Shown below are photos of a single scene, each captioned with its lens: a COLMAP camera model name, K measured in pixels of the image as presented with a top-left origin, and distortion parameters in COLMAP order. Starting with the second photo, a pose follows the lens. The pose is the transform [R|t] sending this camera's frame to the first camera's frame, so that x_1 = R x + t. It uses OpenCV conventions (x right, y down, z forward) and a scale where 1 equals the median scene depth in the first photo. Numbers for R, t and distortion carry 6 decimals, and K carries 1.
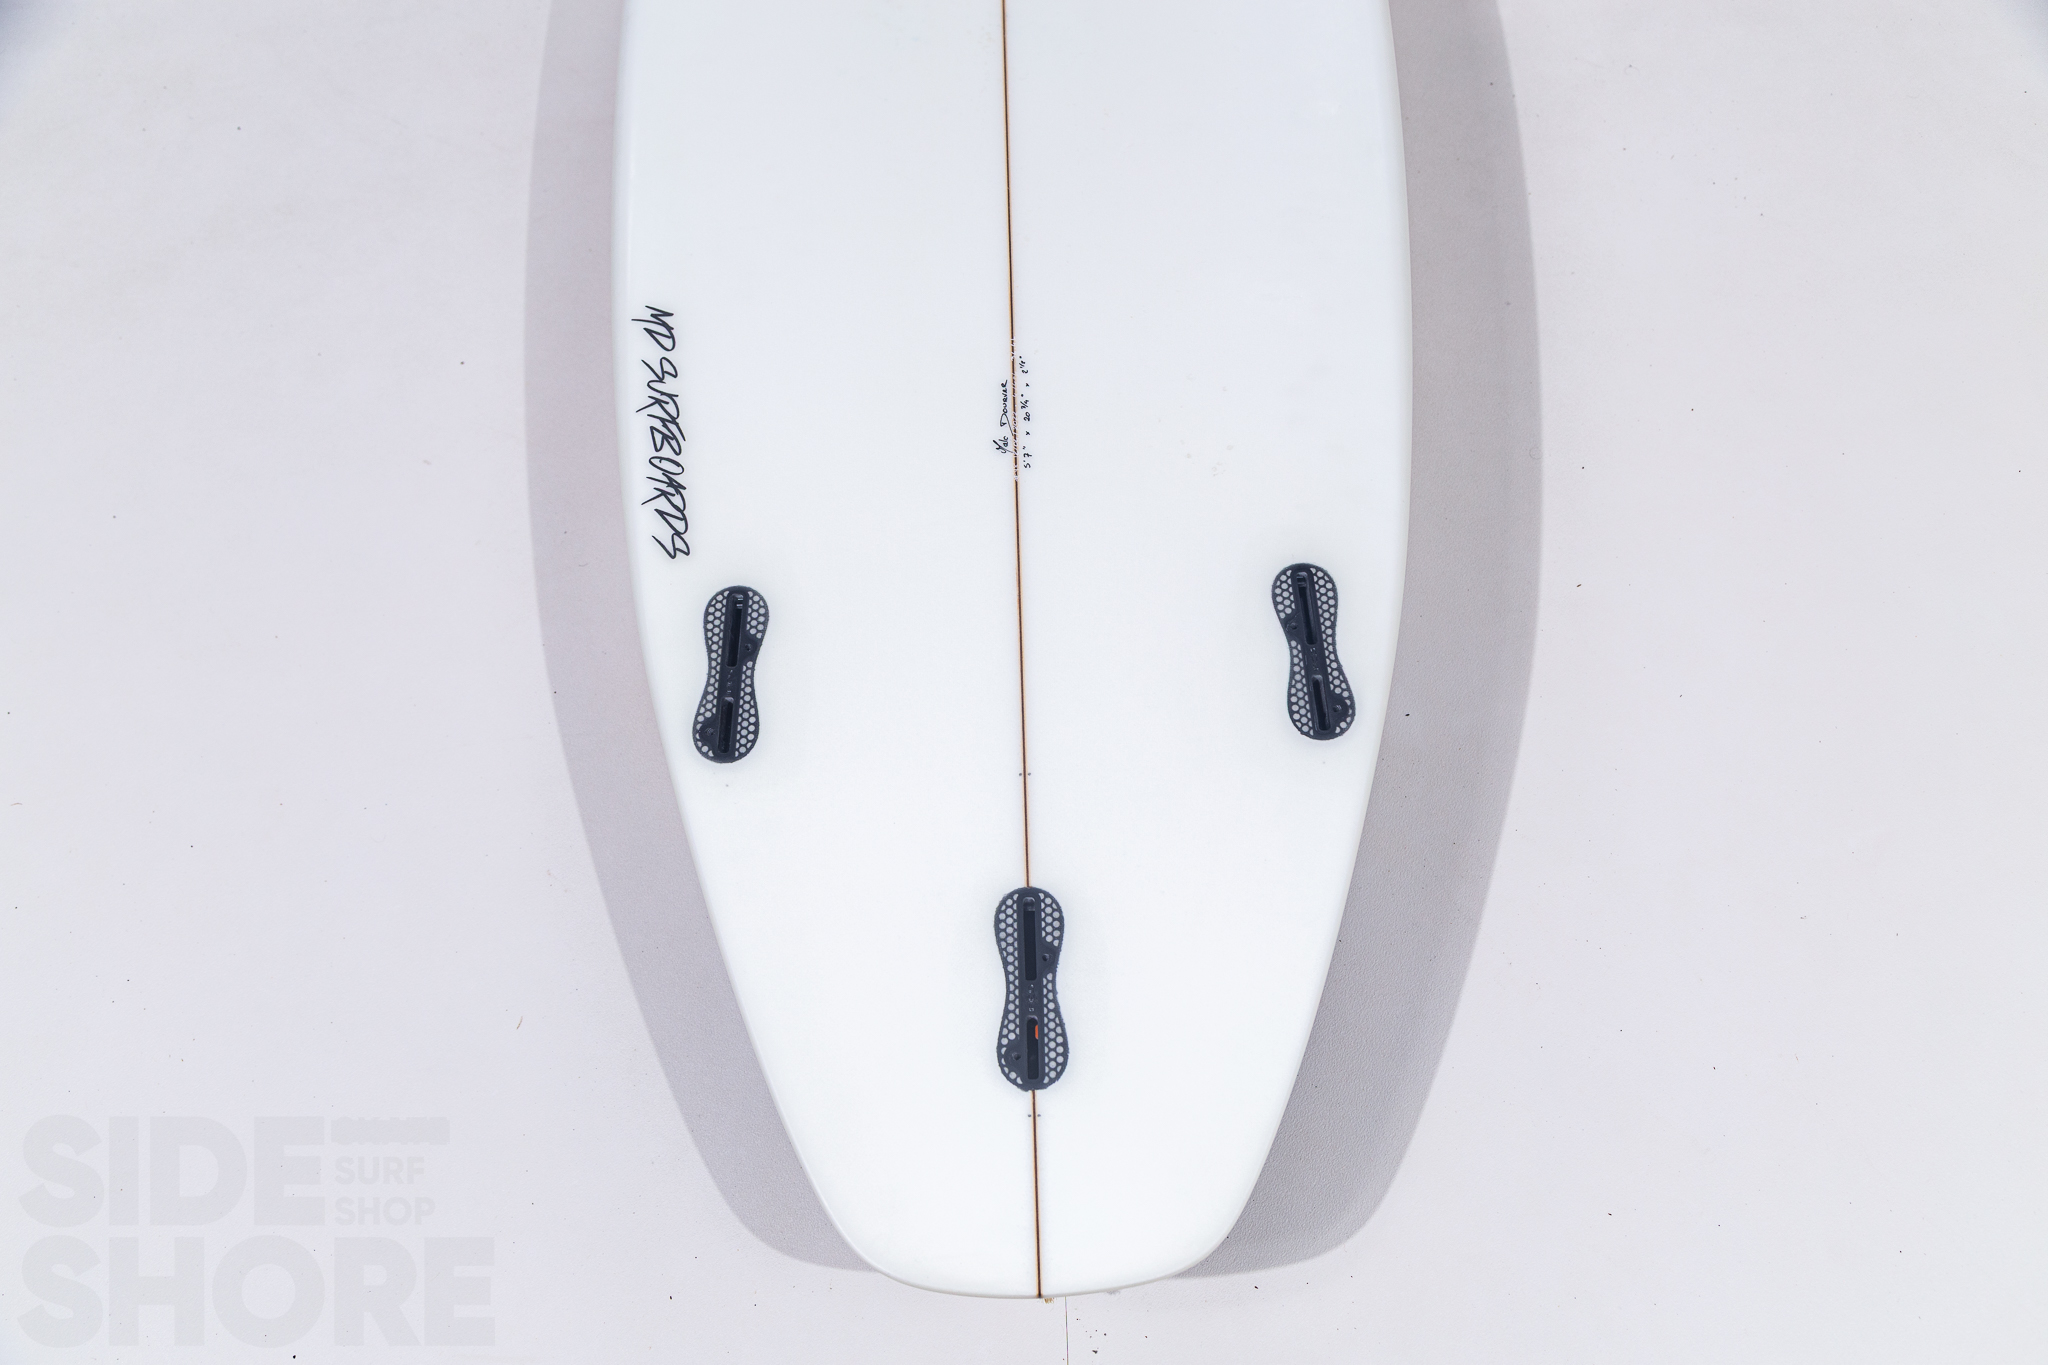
lens RADIAL K [[1980.9, 0, 1024.0], [0, 1980.9, 682.5], [0, 0, 1]] dist [-0.013844, -0.003559]
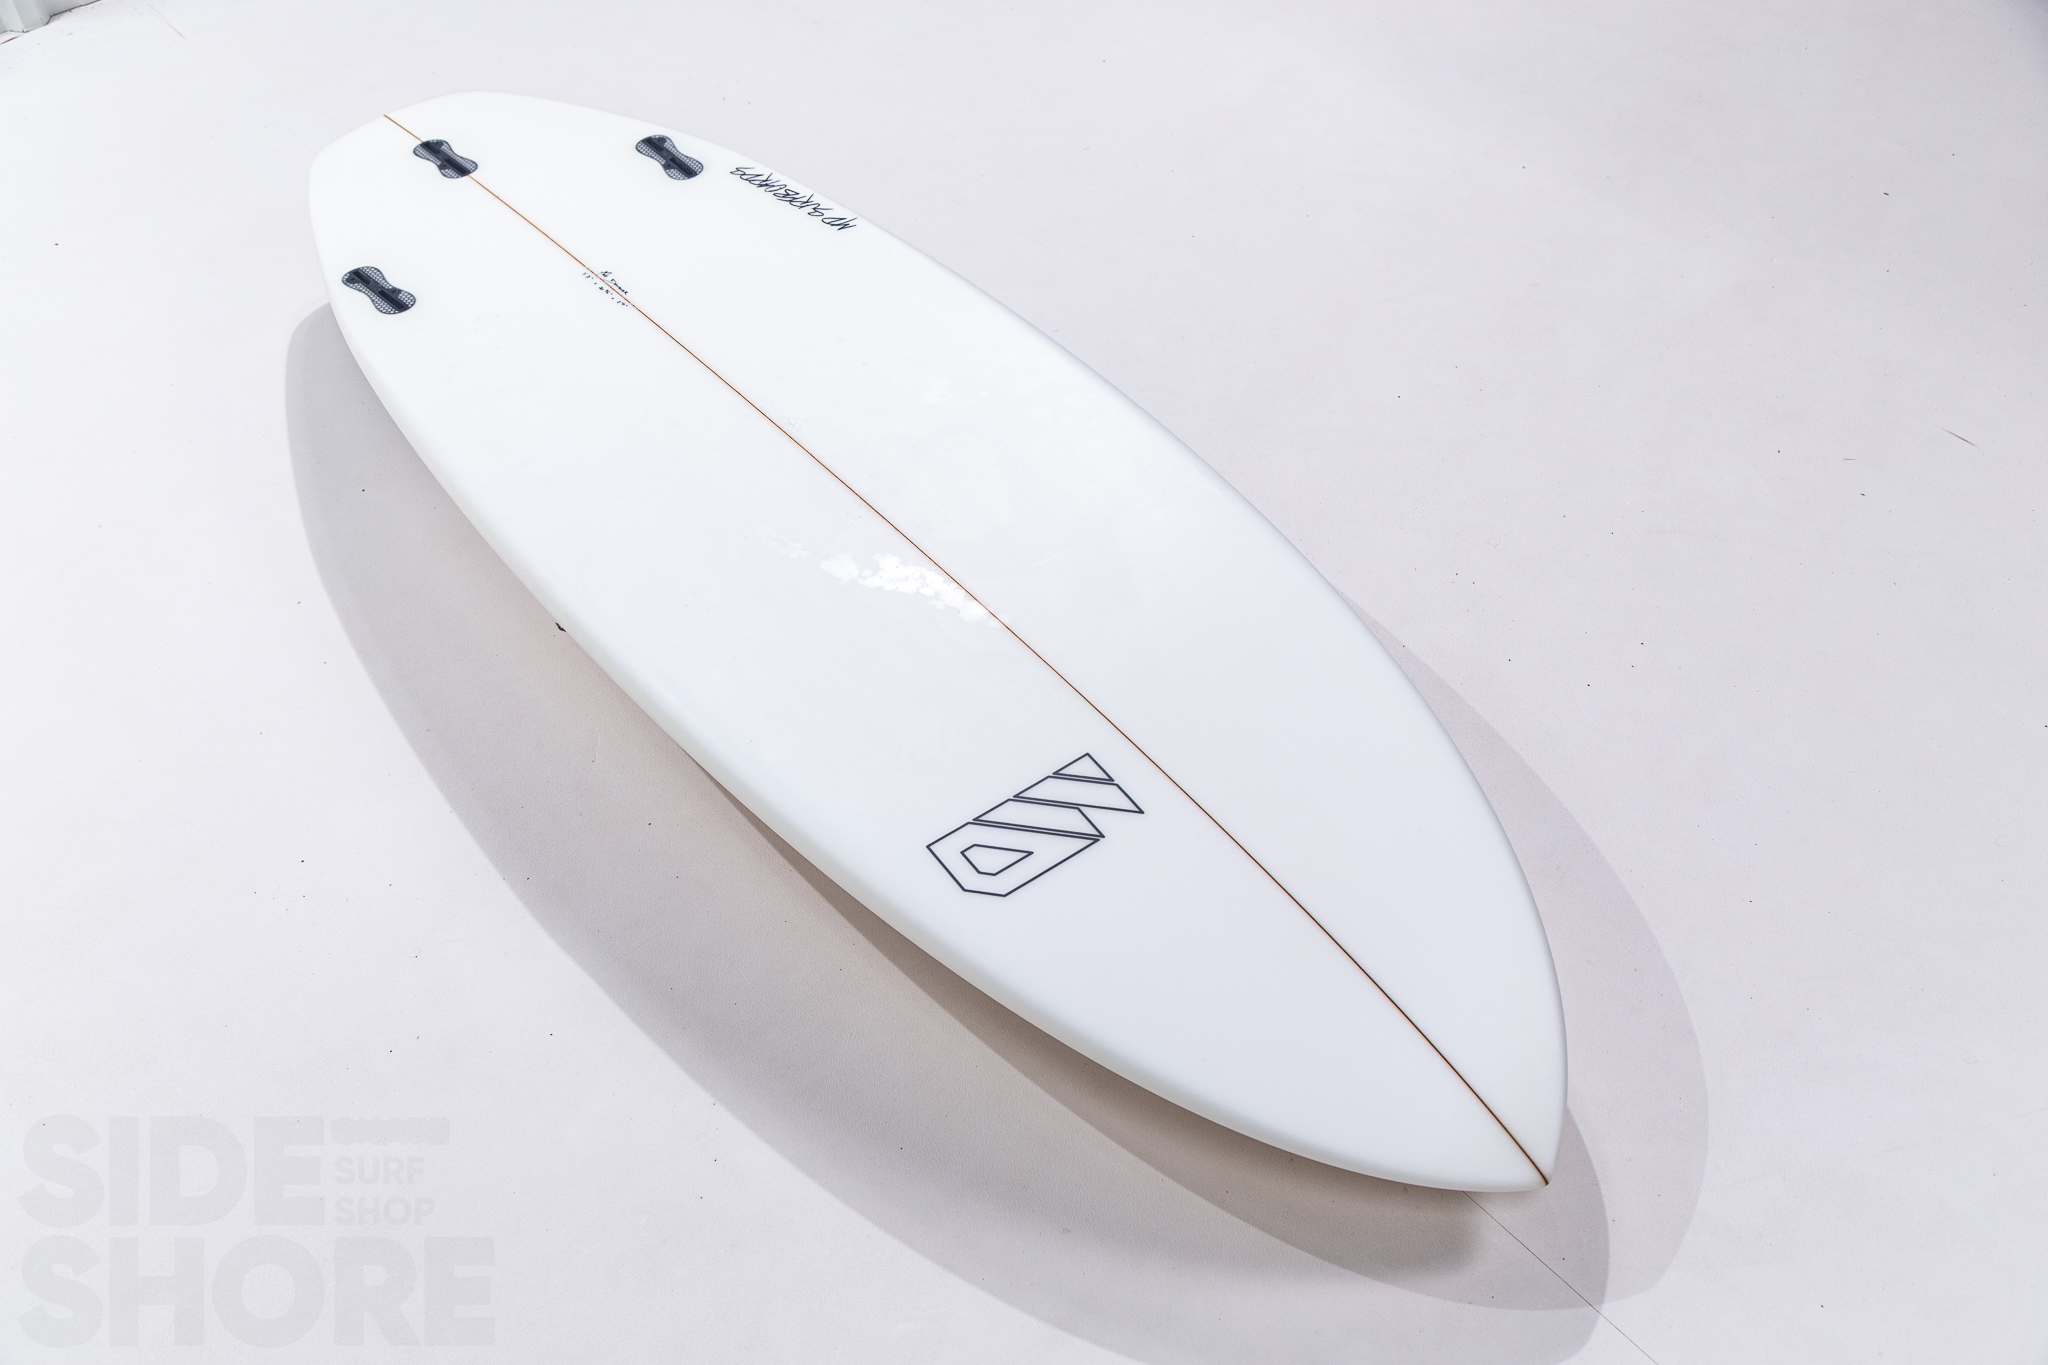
lens RADIAL K [[1980.9, 0, 1024.0], [0, 1980.9, 682.5], [0, 0, 1]] dist [-0.013844, -0.003559]
pose [[-0.789190, 0.501580, -0.354396, 0.457361], [-0.512157, -0.219041, 0.830492, -1.703781], [0.338931, 0.836922, 0.429752, 0.705537]]
